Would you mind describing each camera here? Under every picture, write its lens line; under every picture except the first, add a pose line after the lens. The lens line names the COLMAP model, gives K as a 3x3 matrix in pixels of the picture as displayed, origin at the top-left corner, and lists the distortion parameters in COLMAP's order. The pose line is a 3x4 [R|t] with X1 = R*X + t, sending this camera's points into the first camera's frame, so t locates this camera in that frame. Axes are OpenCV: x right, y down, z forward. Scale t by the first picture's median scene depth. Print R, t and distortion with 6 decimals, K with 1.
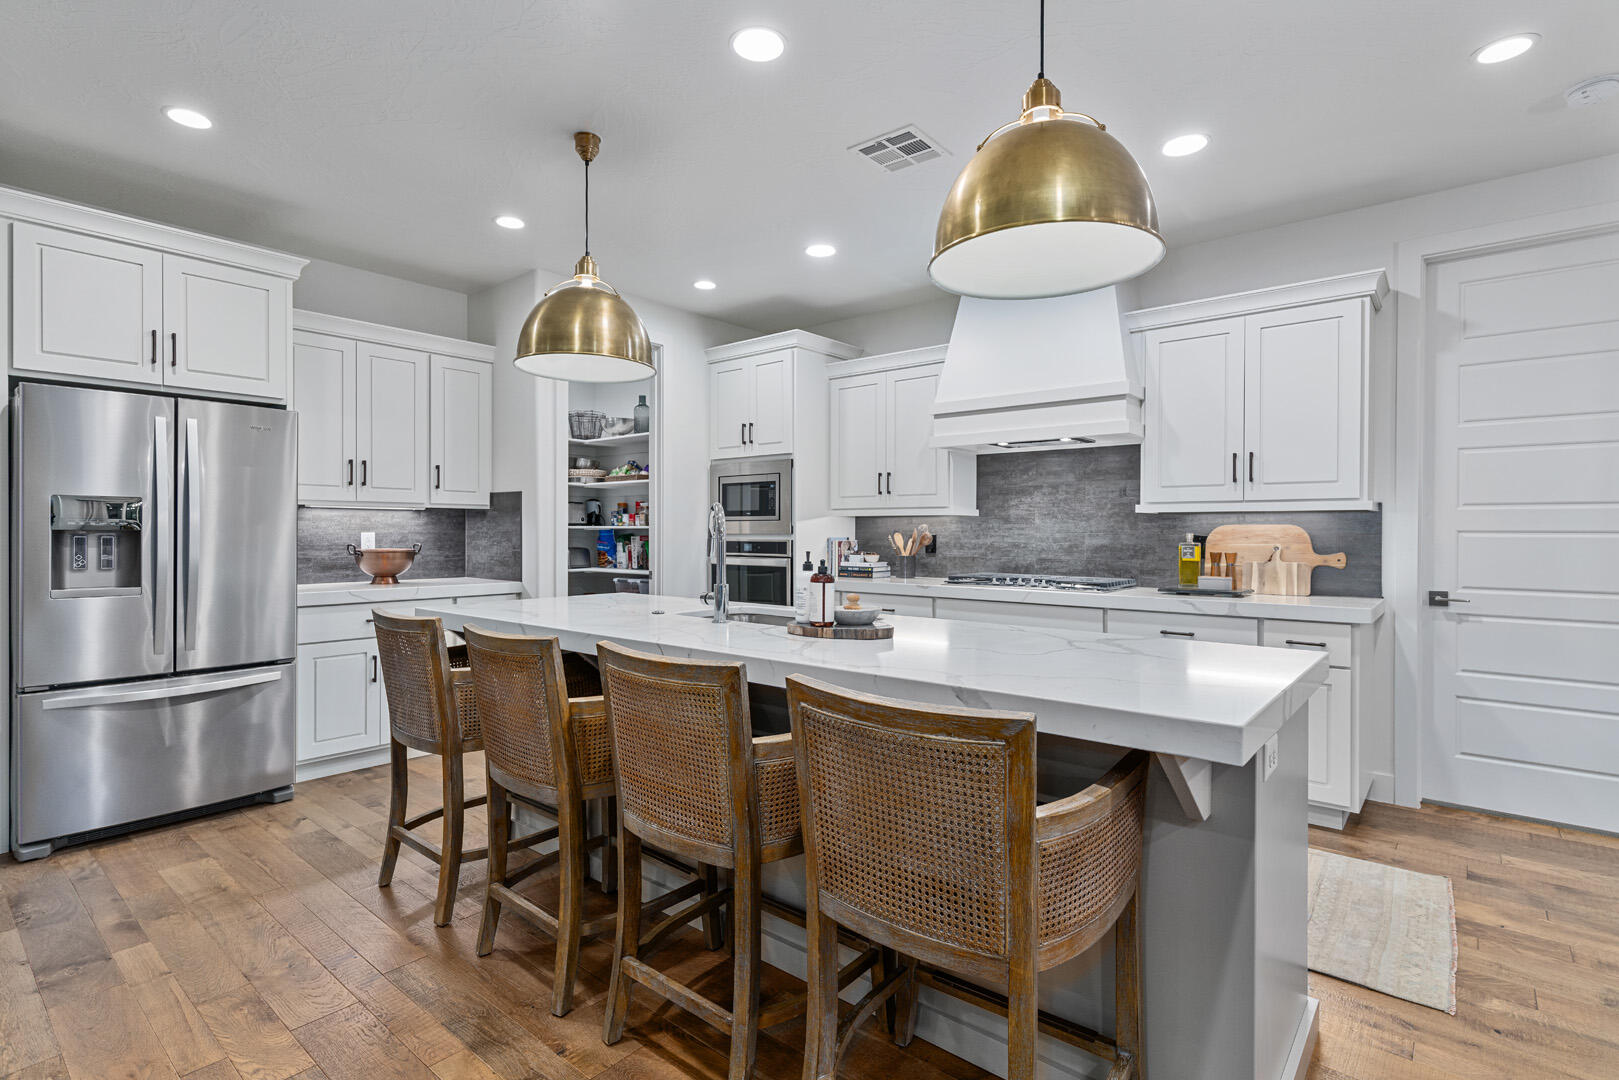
lens RADIAL K [[779.2, 0, 806.5], [0, 779.2, 536.8], [0, 0, 1]] dist [0.006784, -0.000915]
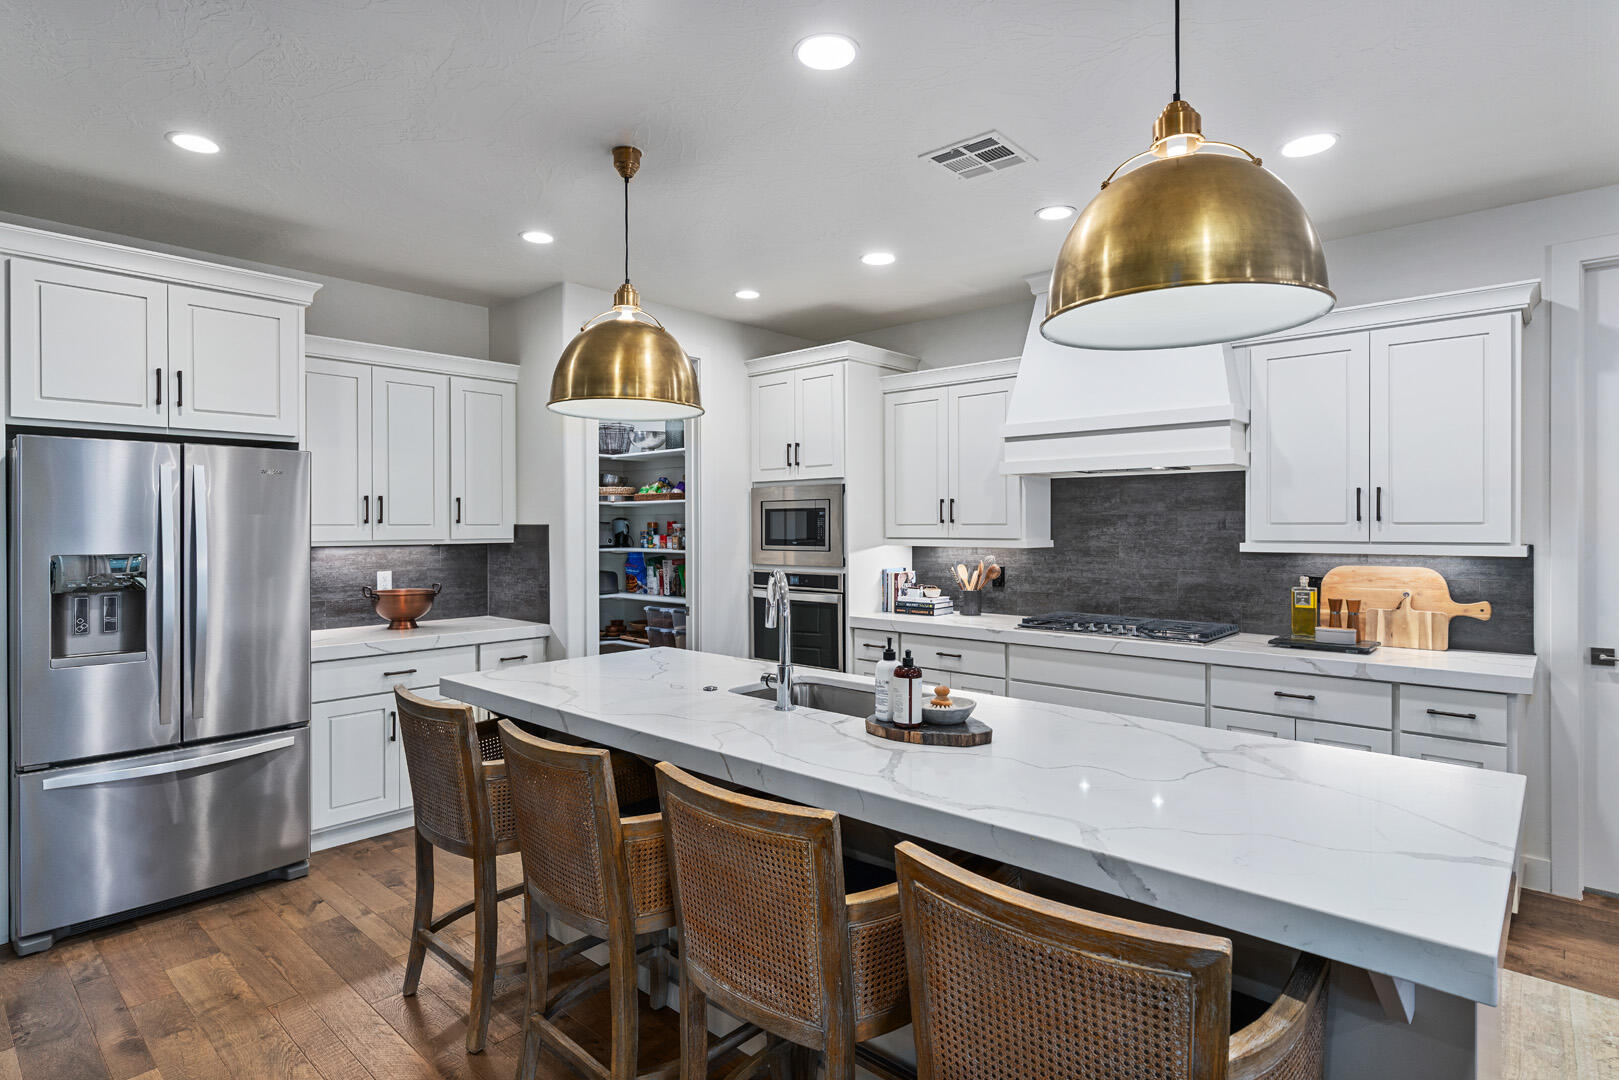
lens RADIAL K [[837.5, 0, 808.2], [0, 837.5, 530.7], [0, 0, 1]] dist [-0.001019, 0.002262]
pose [[0.999310, -0.005356, -0.036741, -0.031252], [0.005315, 0.999985, -0.001217, -0.058067], [0.036747, 0.001021, 0.999324, 0.038847]]
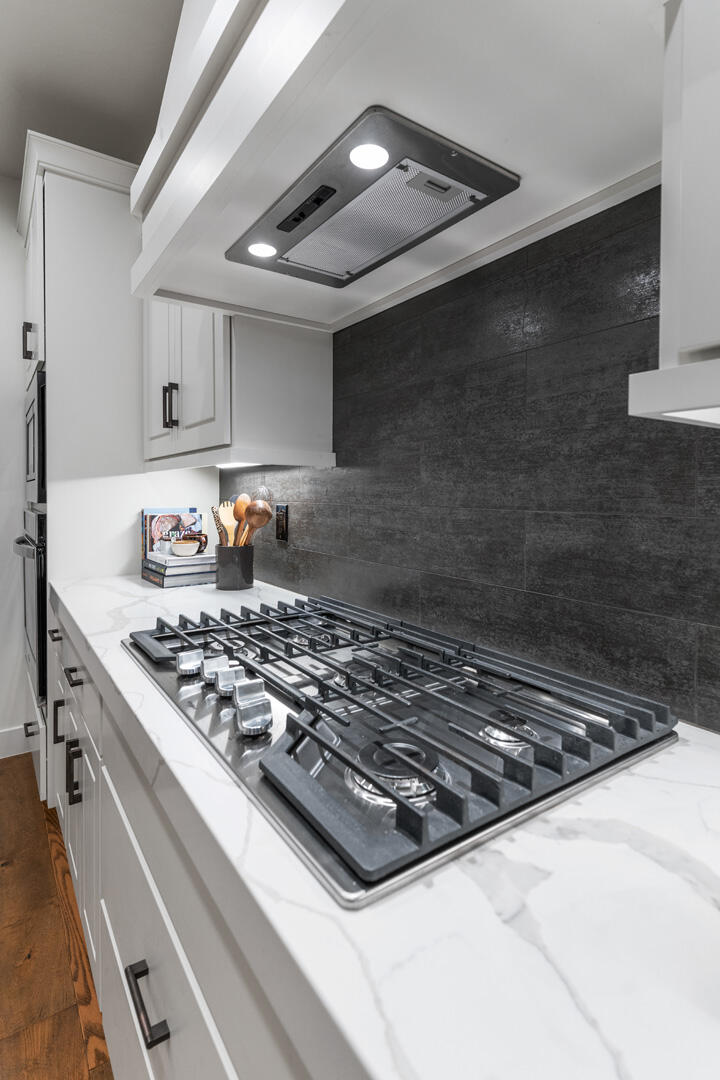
lens RADIAL K [[537.3, 0, 370.2], [0, 537.3, 504.6], [0, 0, 1]] dist [0.004290, 0.000361]
pose [[0.967561, 0.006408, -0.252555, 0.406302], [-0.002237, 0.999856, 0.016795, -0.012347], [0.252626, -0.015686, 0.967437, 0.887104]]
